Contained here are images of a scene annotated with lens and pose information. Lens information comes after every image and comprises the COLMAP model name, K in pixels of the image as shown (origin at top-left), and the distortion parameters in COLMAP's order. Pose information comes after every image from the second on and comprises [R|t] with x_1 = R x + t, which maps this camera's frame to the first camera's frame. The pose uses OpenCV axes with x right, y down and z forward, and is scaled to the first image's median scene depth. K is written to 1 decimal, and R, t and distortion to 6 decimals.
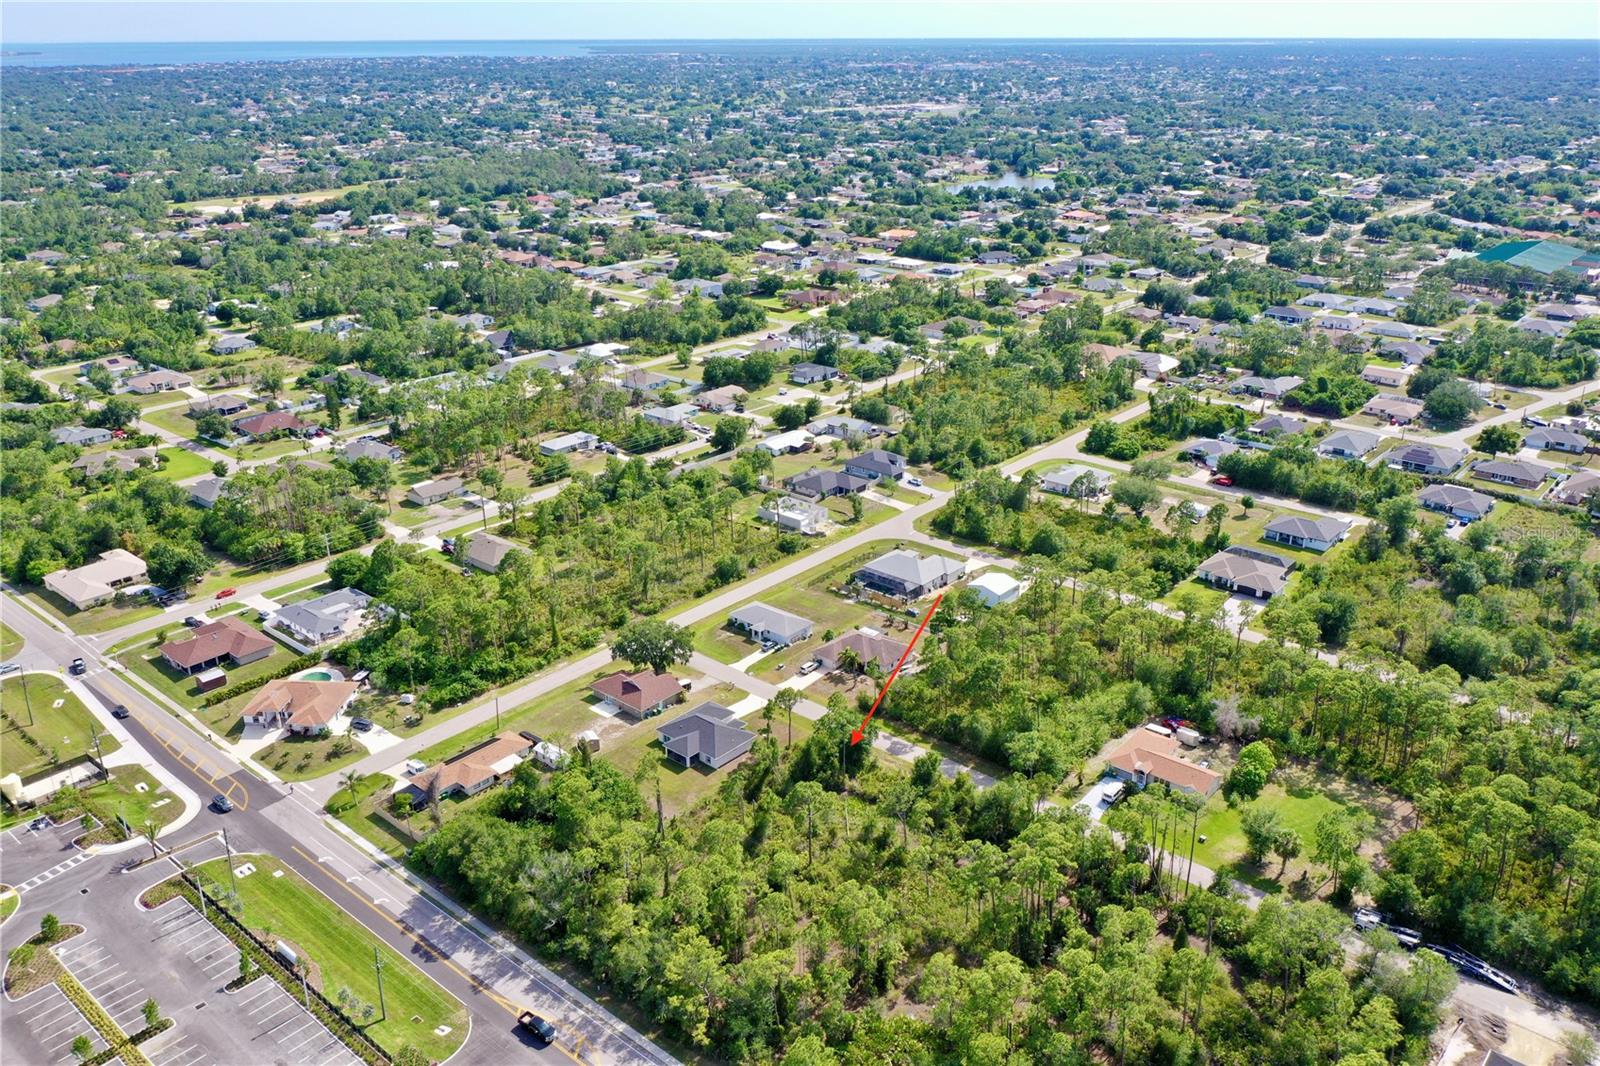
lens RADIAL K [[1260.5, 0, 800.0], [0, 1260.5, 533.0], [0, 0, 1]] dist [-0.009490, 0.008478]
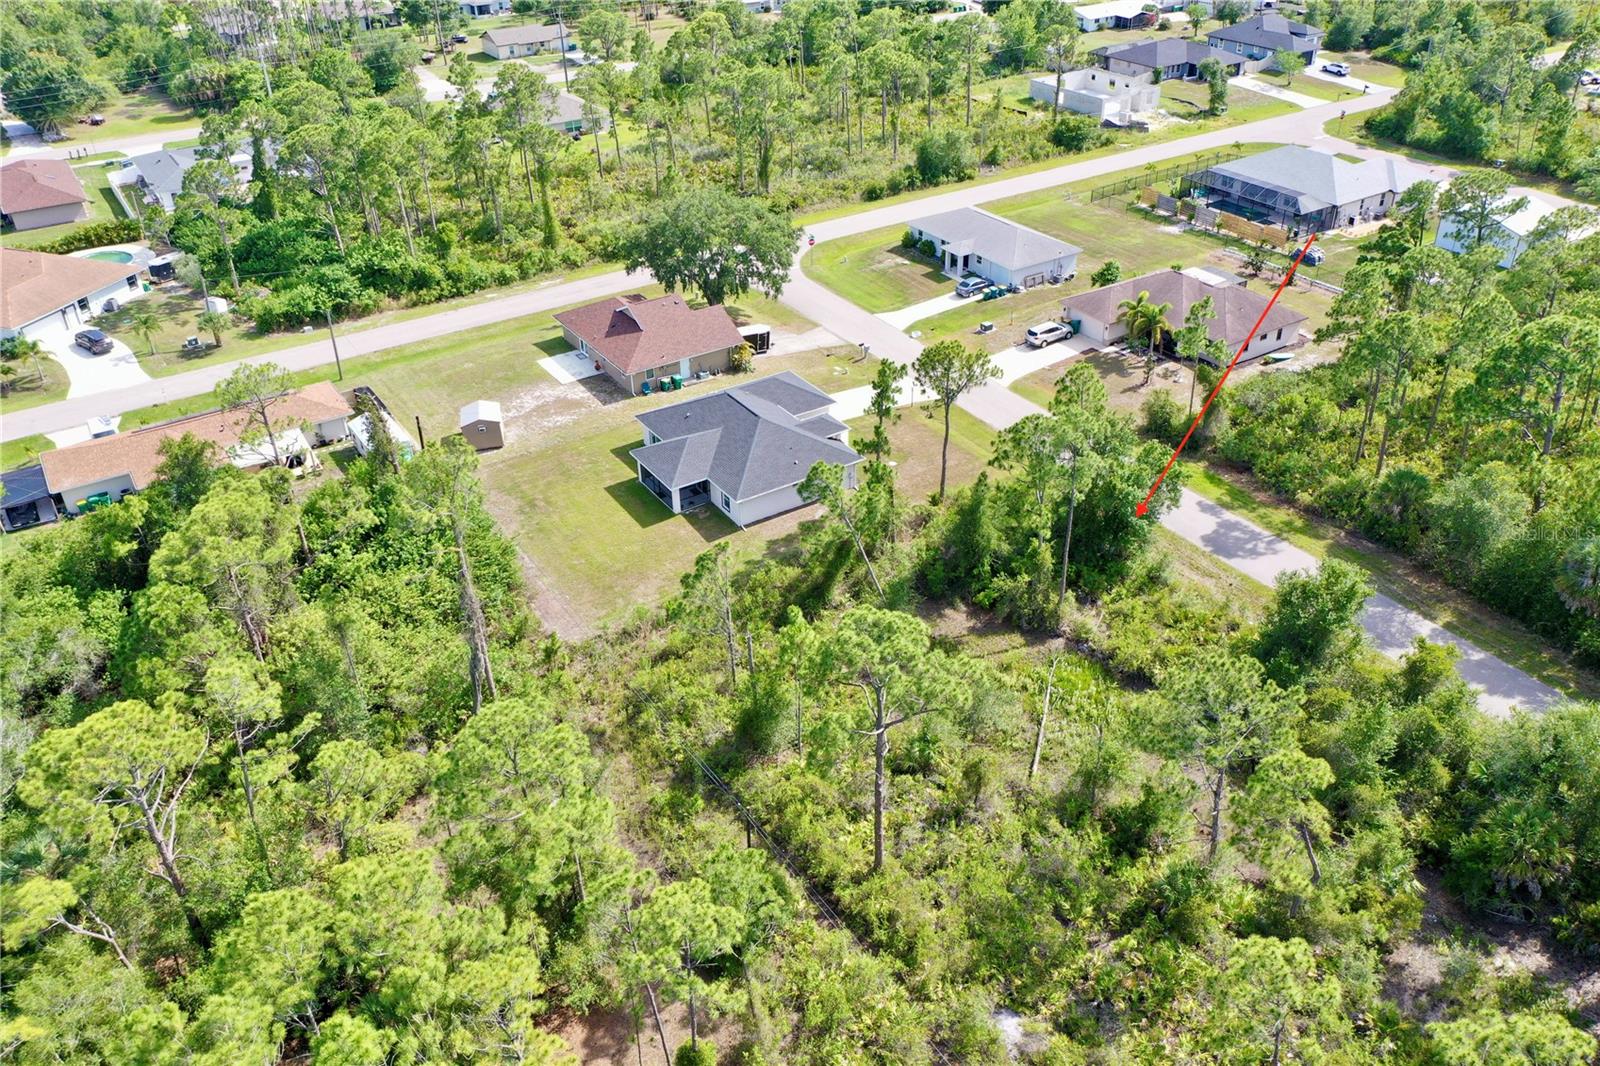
lens RADIAL K [[1260.5, 0, 800.0], [0, 1260.5, 533.0], [0, 0, 1]] dist [-0.009490, 0.008478]
pose [[0.960046, 0.137541, -0.243709, 0.041779], [-0.088922, 0.975681, 0.200348, 0.096428], [0.265338, -0.170672, 0.948929, 0.561179]]
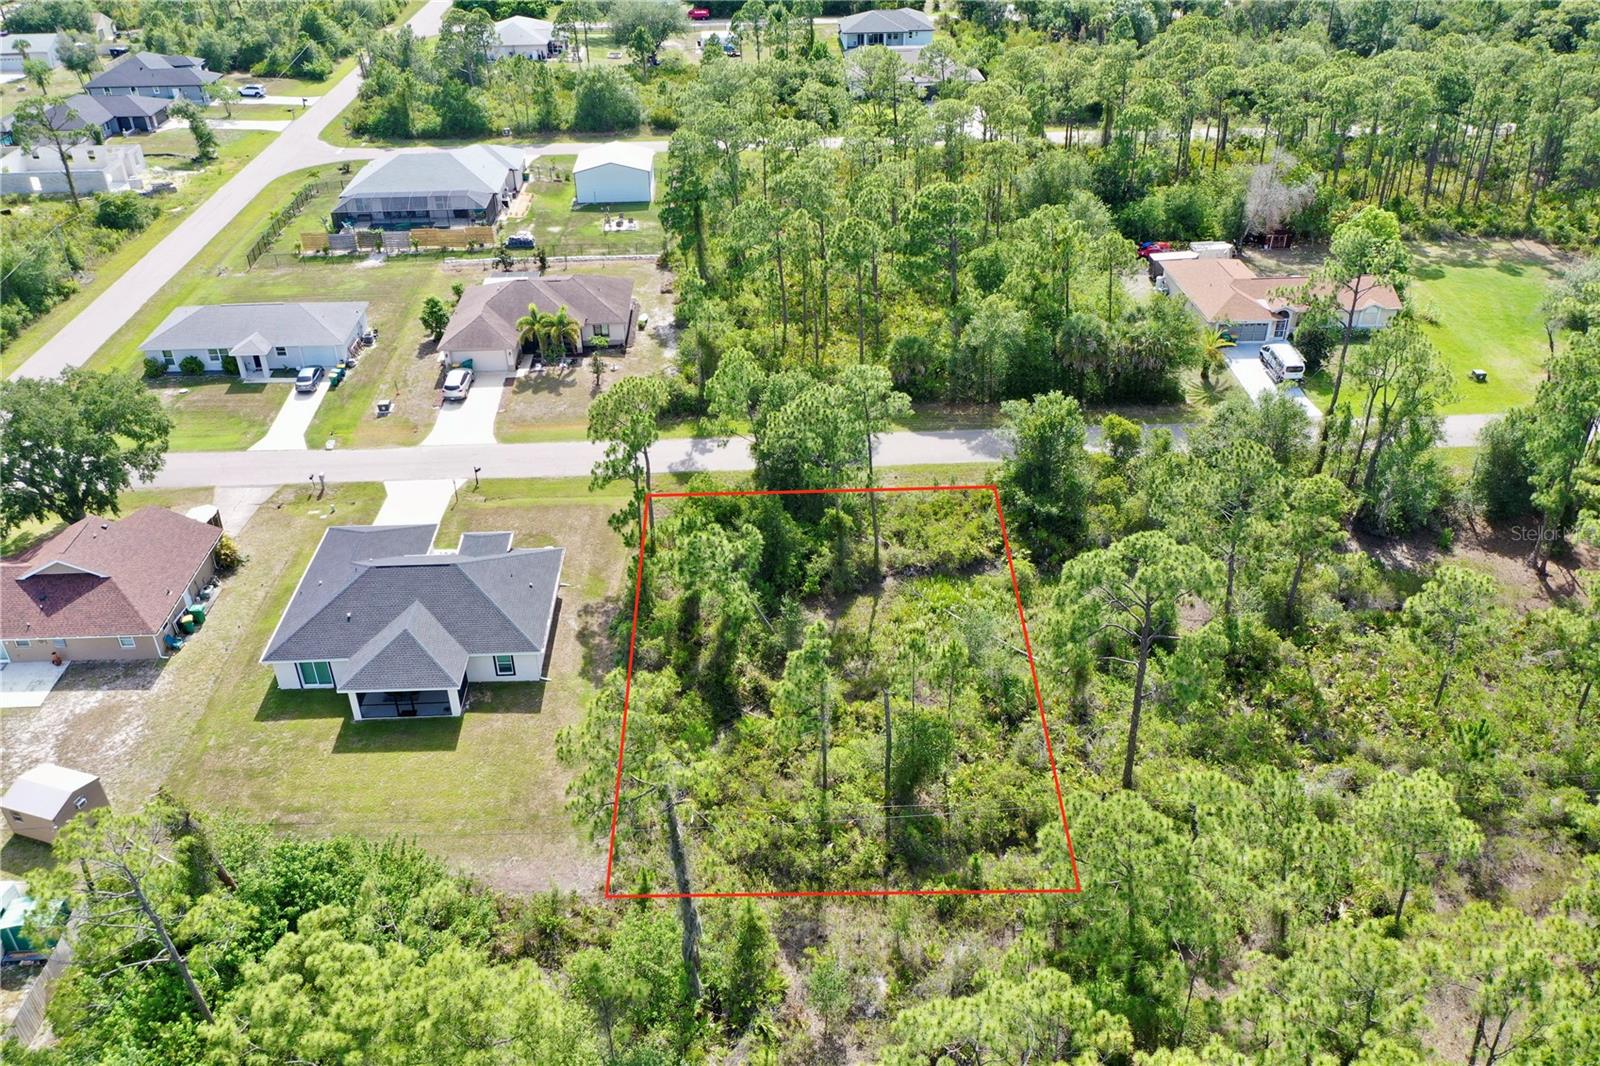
lens RADIAL K [[1260.5, 0, 800.0], [0, 1260.5, 533.0], [0, 0, 1]] dist [-0.009490, 0.008478]
pose [[0.724360, -0.372014, 0.580438, -0.170510], [0.261979, 0.927294, 0.267382, 0.073532], [-0.637707, -0.041618, 0.769154, 0.630256]]
